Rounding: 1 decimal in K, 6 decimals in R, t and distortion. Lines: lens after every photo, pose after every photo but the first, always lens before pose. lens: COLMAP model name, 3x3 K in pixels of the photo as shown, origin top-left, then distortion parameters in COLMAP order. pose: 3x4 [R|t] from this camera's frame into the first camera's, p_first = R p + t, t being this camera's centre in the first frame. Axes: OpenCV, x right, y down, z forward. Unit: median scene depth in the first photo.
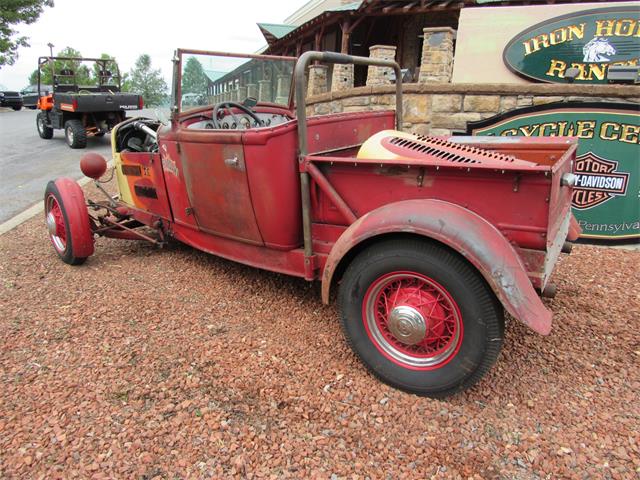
lens RADIAL K [[460.5, 0, 319.7], [0, 460.5, 240.2], [0, 0, 1]] dist [-0.024900, 0.005461]
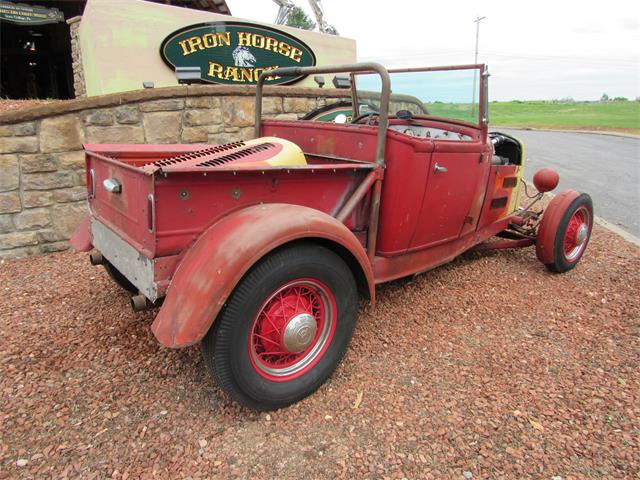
lens RADIAL K [[460.5, 0, 319.2], [0, 460.5, 240.9], [0, 0, 1]] dist [-0.024900, 0.005461]
pose [[0.255468, -0.294588, 0.920844, -0.845045], [0.275857, 0.935066, 0.222607, -0.249813], [-0.926628, 0.197152, 0.320144, 0.736784]]
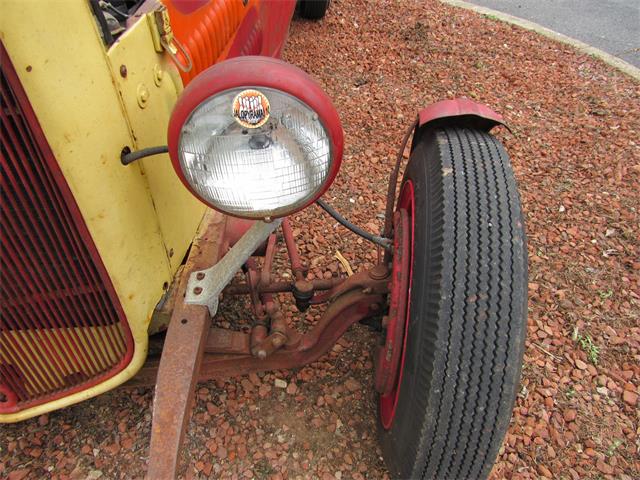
lens RADIAL K [[460.5, 0, 323.4], [0, 460.5, 237.9], [0, 0, 1]] dist [-0.024900, 0.005461]
pose [[-0.621064, -0.552902, 0.555499, -0.576535], [0.208611, 0.566579, 0.797163, -0.245513], [-0.755487, 0.610973, -0.236540, 0.983575]]
